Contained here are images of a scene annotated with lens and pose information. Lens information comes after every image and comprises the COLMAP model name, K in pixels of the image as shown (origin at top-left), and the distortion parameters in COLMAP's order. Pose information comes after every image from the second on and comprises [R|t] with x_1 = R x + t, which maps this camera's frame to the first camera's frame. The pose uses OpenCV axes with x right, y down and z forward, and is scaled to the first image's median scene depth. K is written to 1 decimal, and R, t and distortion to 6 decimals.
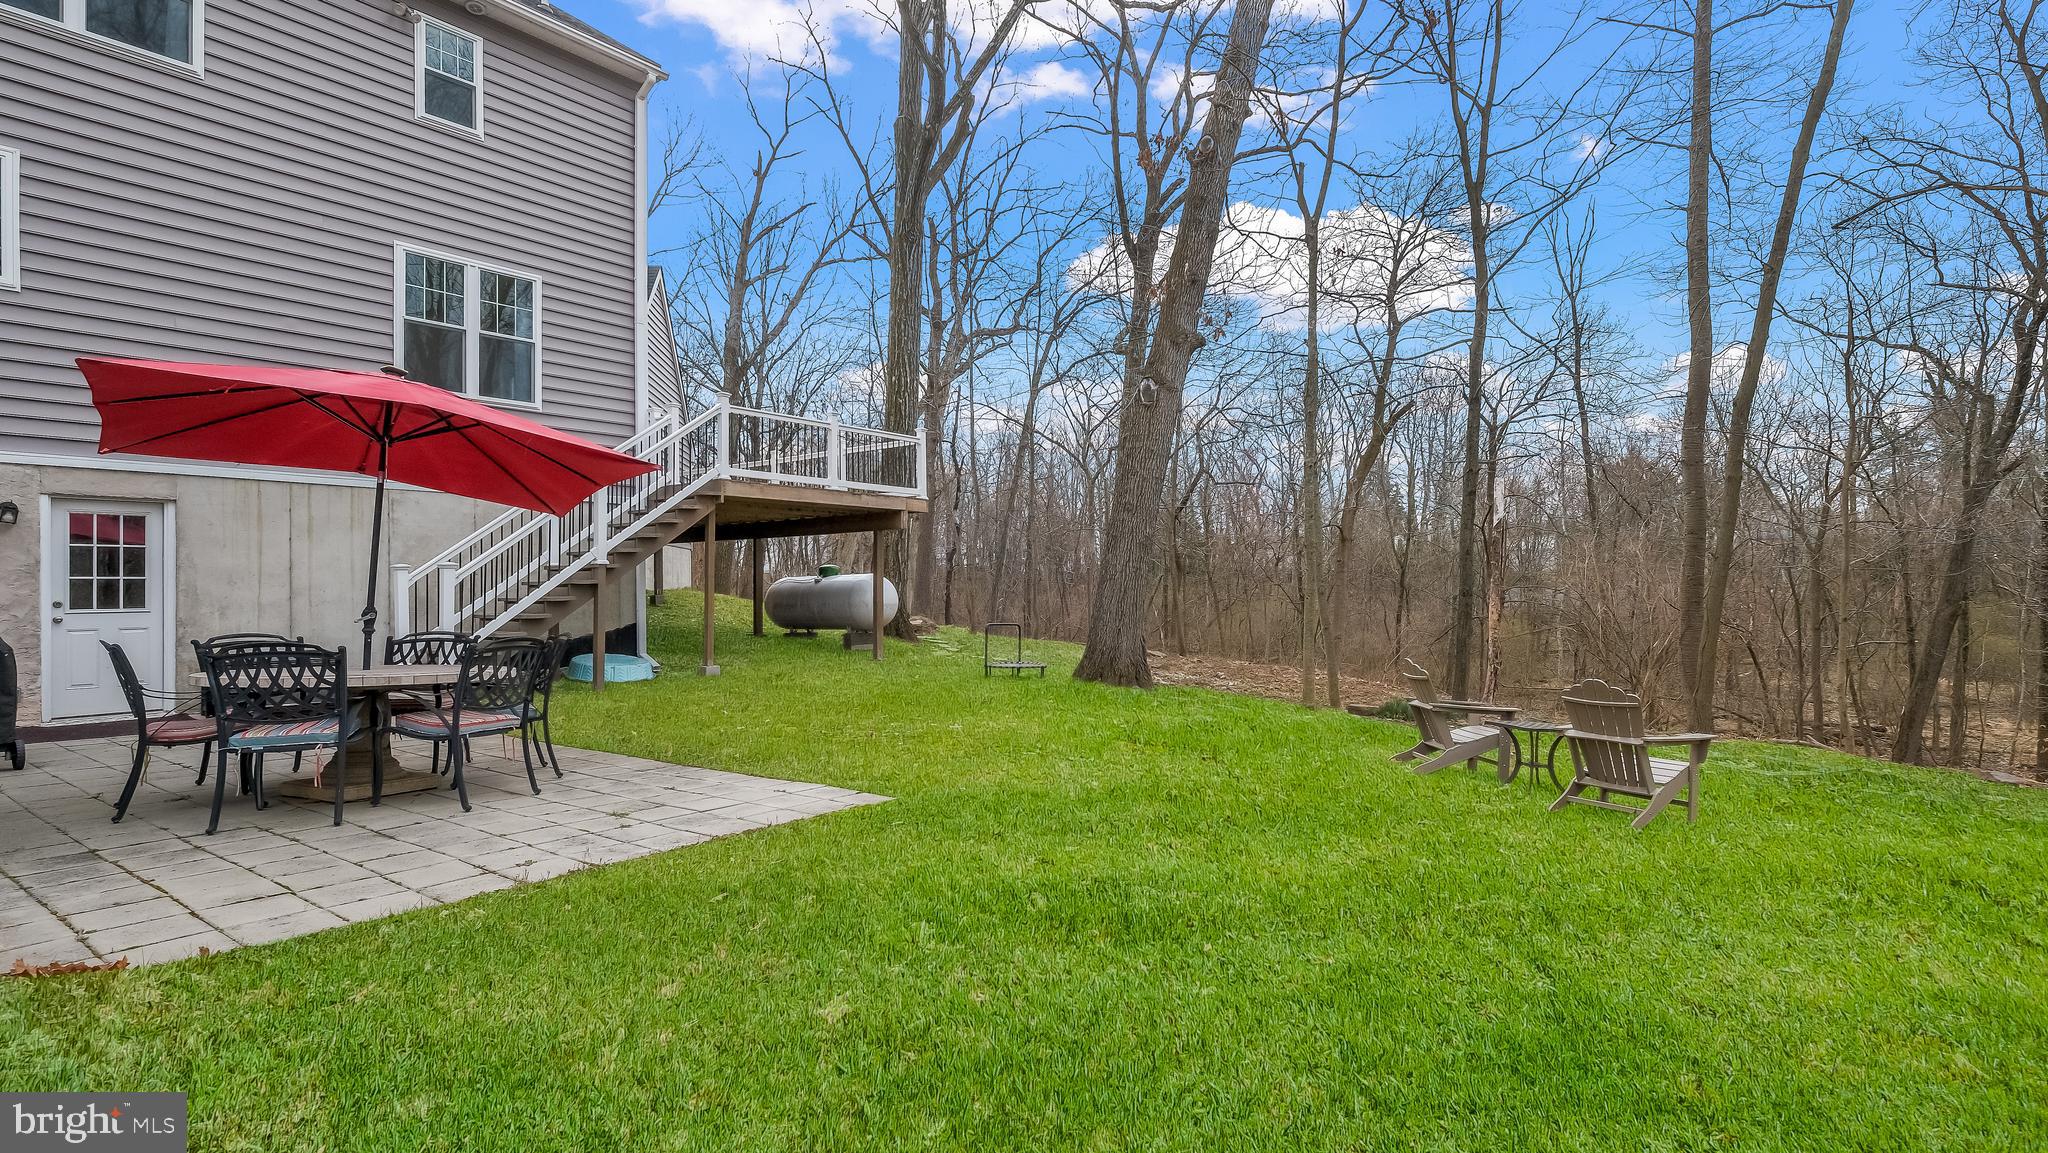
lens RADIAL K [[925.2, 0, 948.0], [0, 925.2, 559.3], [0, 0, 1]] dist [-0.005004, -0.001001]
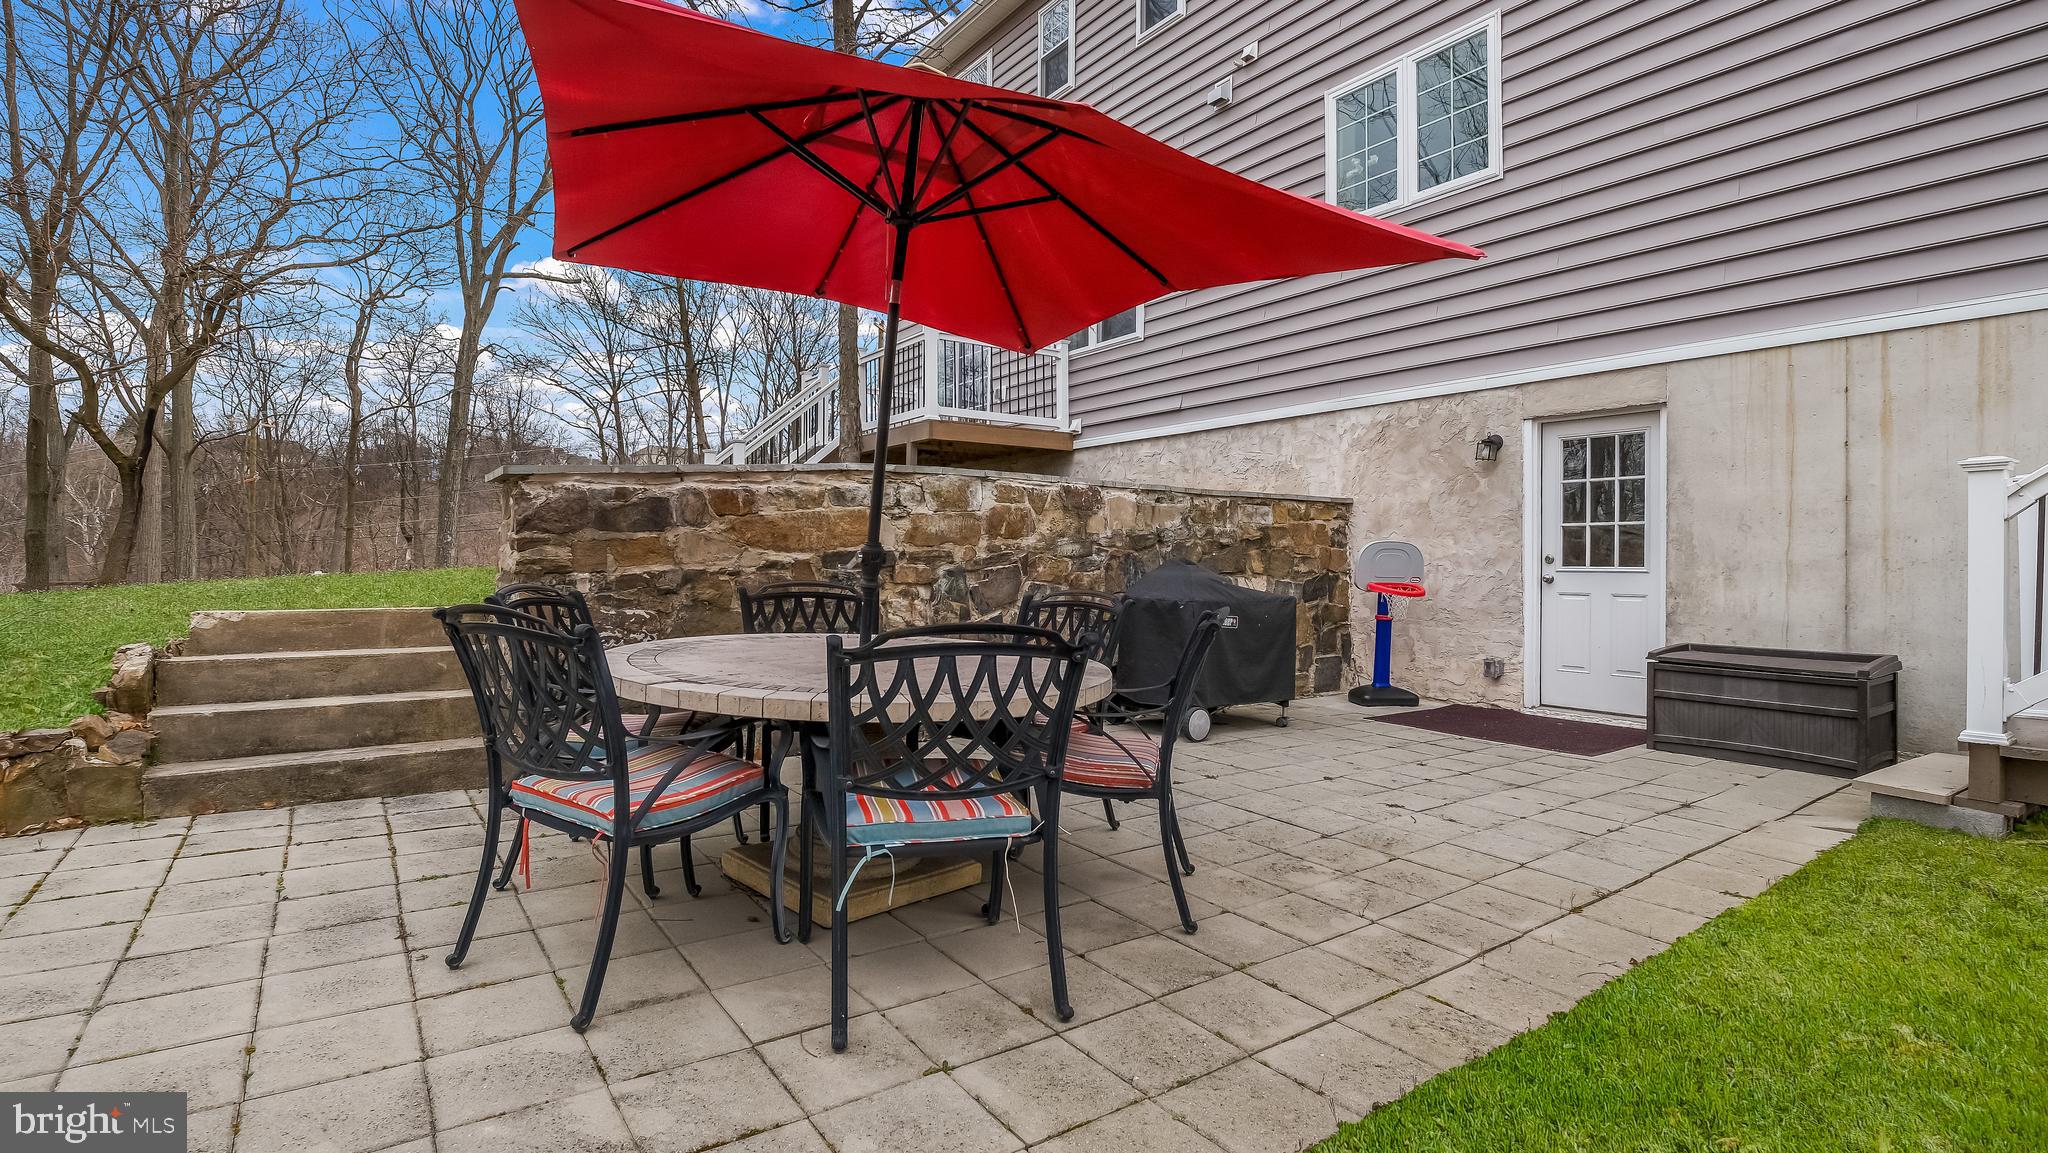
lens RADIAL K [[1012.4, 0, 1013.0], [0, 1012.4, 567.5], [0, 0, 1]] dist [-0.014924, -0.000893]
pose [[-0.284852, 0.006353, -0.958550, -0.014529], [0.017799, 0.999841, 0.001338, 0.033356], [0.958406, -0.016681, -0.284920, 0.575729]]
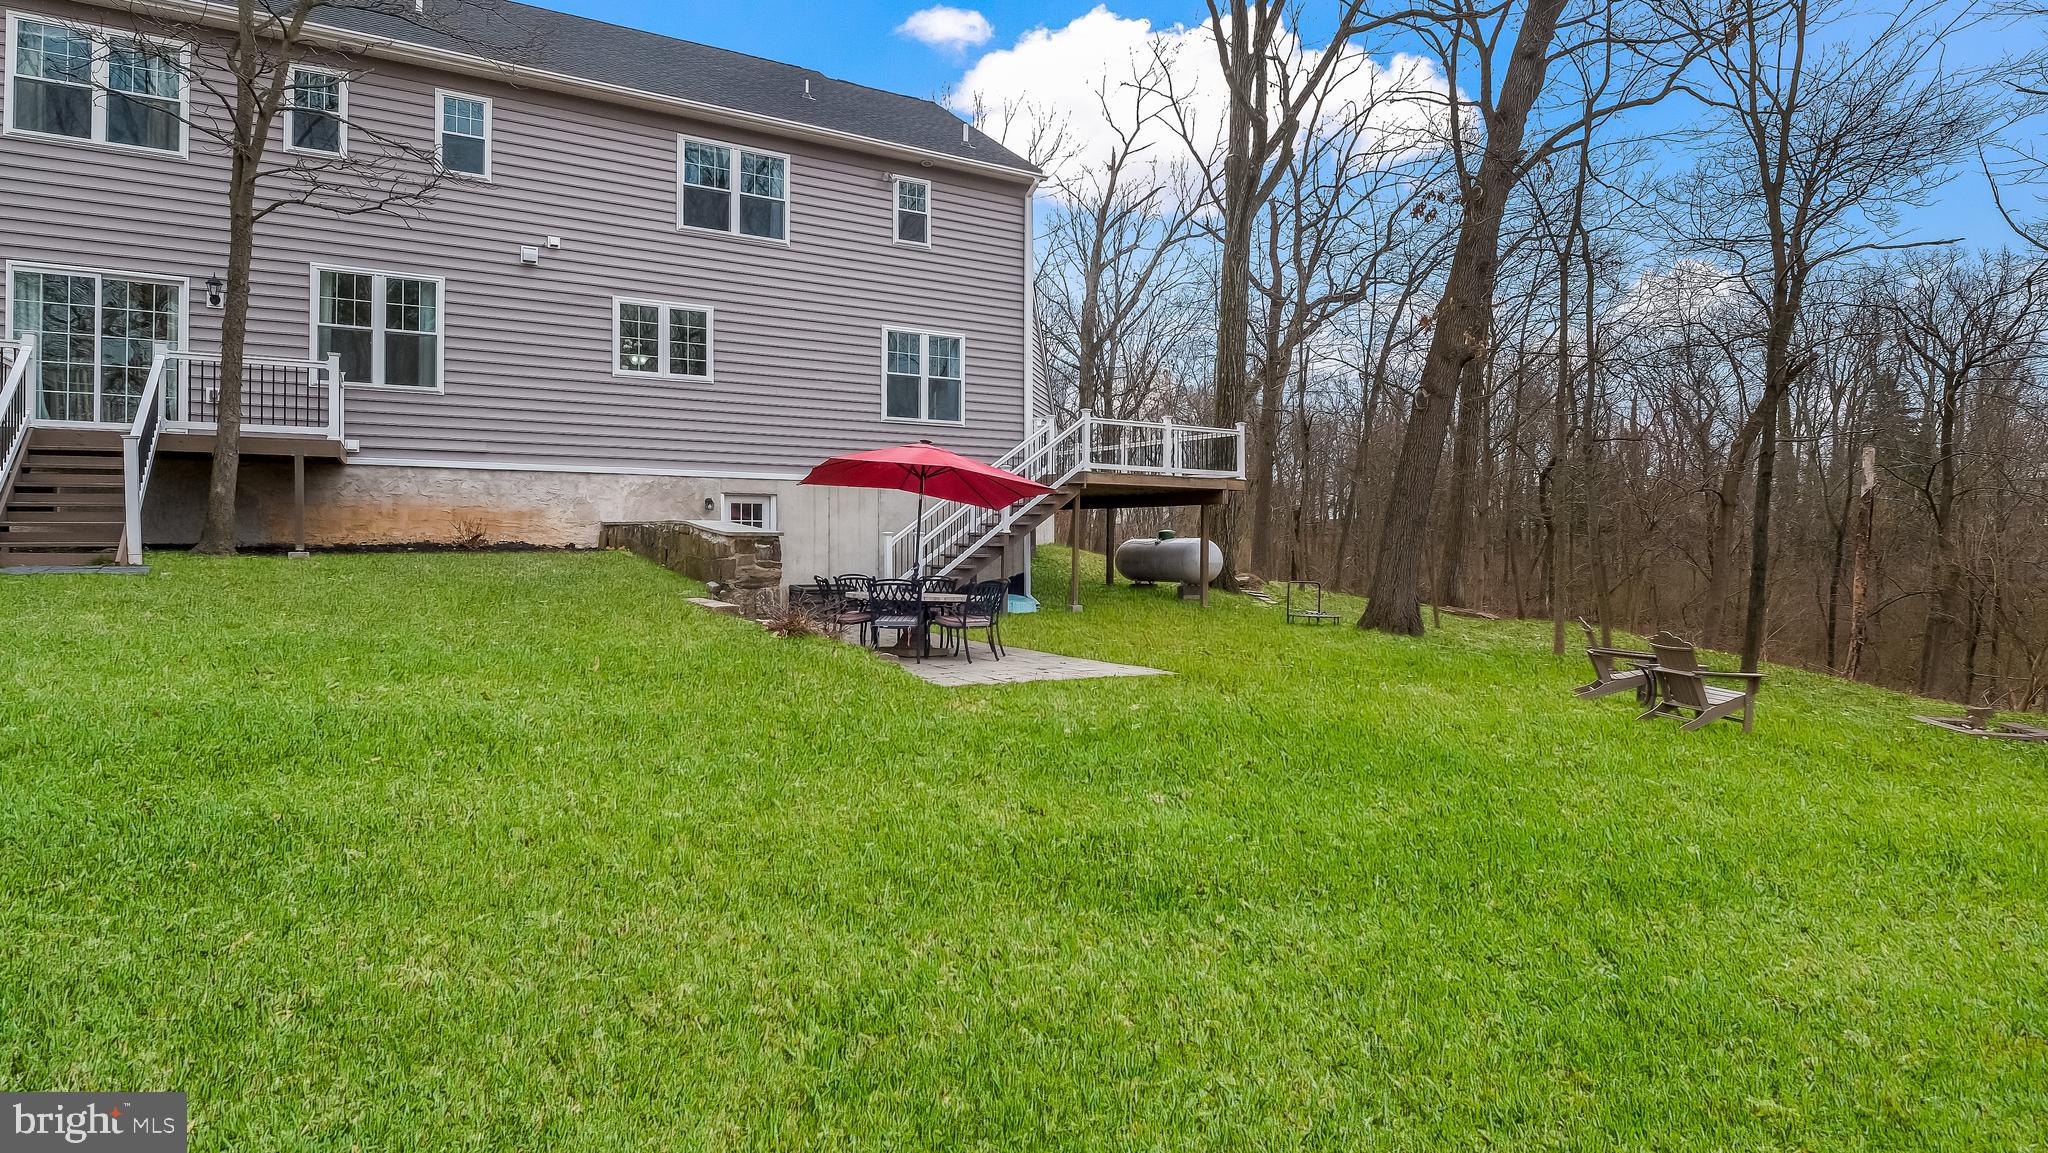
lens RADIAL K [[1012.4, 0, 976.1], [0, 1012.4, 500.3], [0, 0, 1]] dist [-0.014924, -0.000893]
pose [[0.944632, 0.006468, -0.328069, 0.104368], [-0.008007, 0.999962, -0.003339, -0.038174], [0.328035, 0.005781, 0.944648, -0.509346]]
